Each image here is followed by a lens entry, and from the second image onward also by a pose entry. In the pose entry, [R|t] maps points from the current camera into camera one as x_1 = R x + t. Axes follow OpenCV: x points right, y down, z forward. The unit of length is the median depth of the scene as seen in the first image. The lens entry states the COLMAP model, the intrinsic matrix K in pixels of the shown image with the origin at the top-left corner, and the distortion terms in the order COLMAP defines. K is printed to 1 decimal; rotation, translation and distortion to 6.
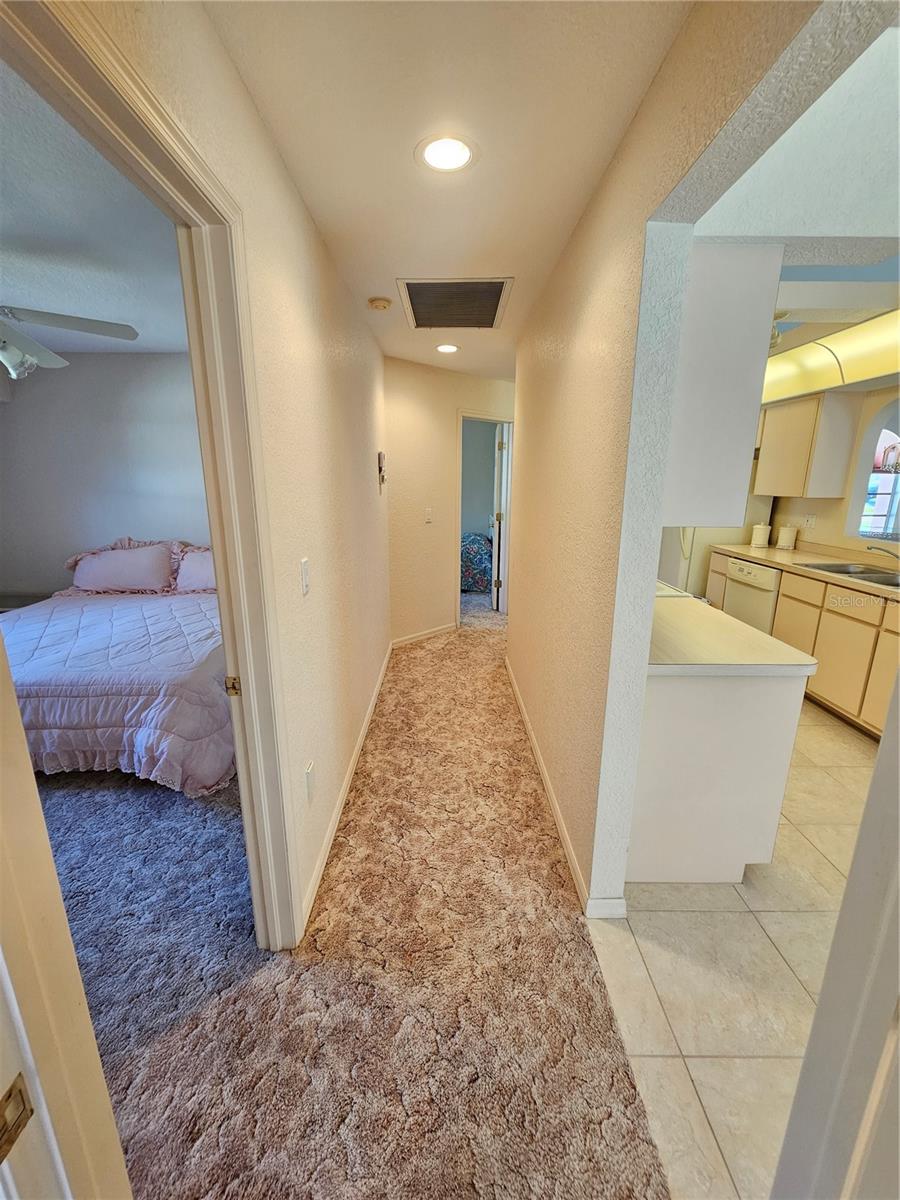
lens RADIAL K [[488.5, 0, 445.8], [0, 488.5, 600.0], [0, 0, 1]] dist [-0.001137, 0.001743]
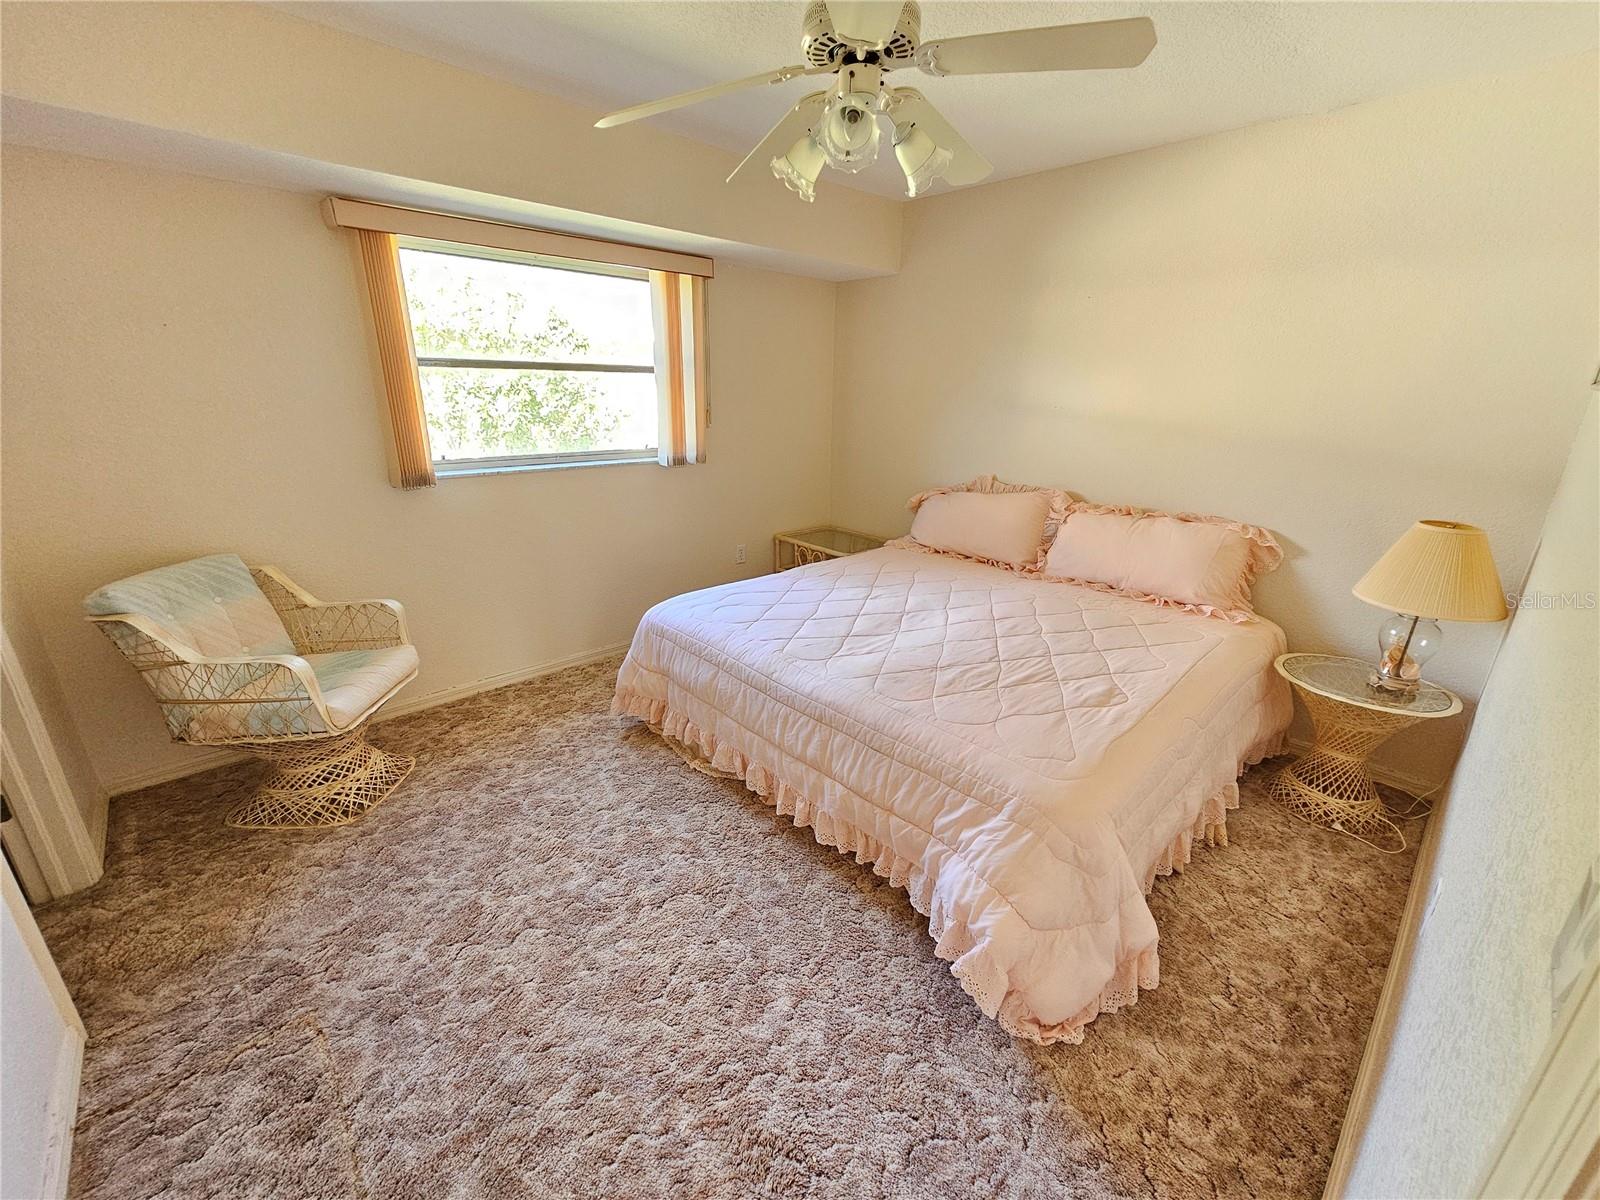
lens RADIAL K [[651.4, 0, 805.0], [0, 651.4, 601.5], [0, 0, 1]] dist [-0.001137, 0.001743]
pose [[0.680944, 0.242130, -0.691150, -0.308443], [-0.195693, 0.969604, 0.146878, -0.074356], [0.705705, 0.035237, 0.707629, 0.368164]]
